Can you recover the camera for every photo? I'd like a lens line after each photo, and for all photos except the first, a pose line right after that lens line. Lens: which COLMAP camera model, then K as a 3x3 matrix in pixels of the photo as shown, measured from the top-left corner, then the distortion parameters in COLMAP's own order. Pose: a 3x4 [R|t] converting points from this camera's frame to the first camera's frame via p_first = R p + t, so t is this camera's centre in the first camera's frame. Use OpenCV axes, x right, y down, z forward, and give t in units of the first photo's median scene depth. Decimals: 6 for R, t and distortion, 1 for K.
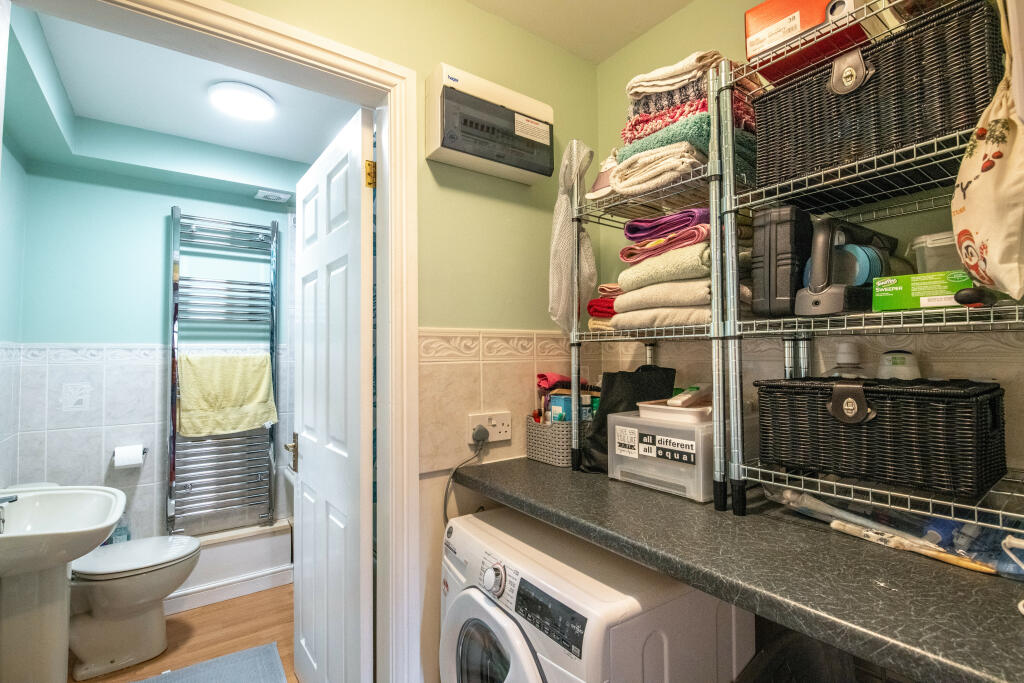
lens RADIAL K [[479.3, 0, 512.0], [0, 479.3, 341.5], [0, 0, 1]] dist [-0.010108, -0.001491]
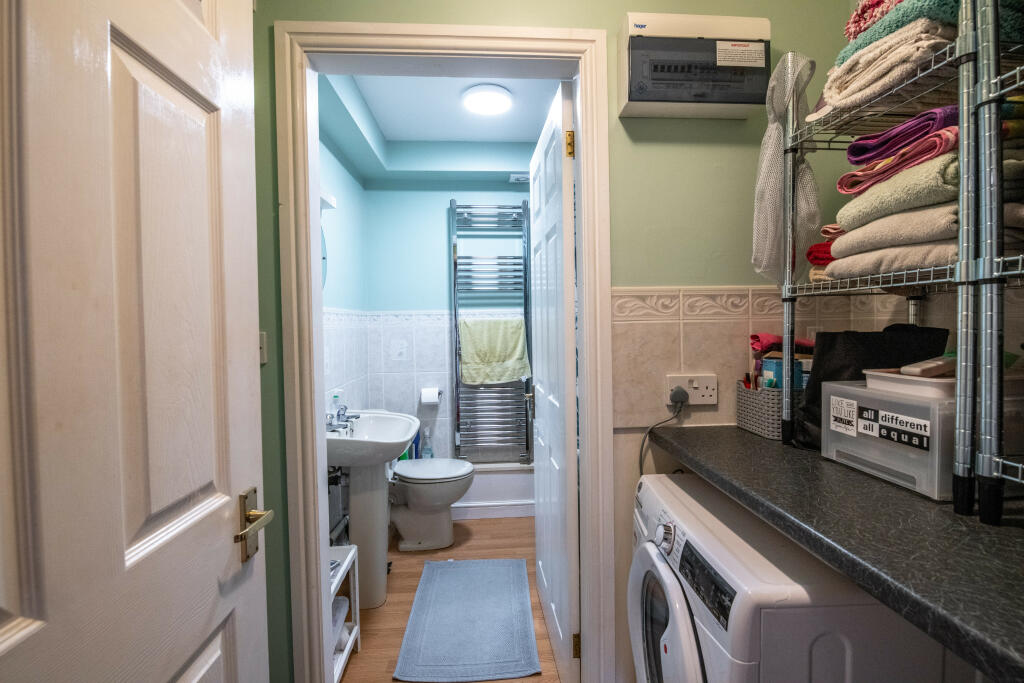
lens RADIAL K [[482.3, 0, 512.0], [0, 482.3, 341.5], [0, 0, 1]] dist [0.002738, -0.011646]
pose [[0.842654, 0.016946, -0.538188, 0.182340], [0.020667, 0.997750, 0.063774, 0.015829], [0.538058, -0.064862, 0.840408, 0.006085]]
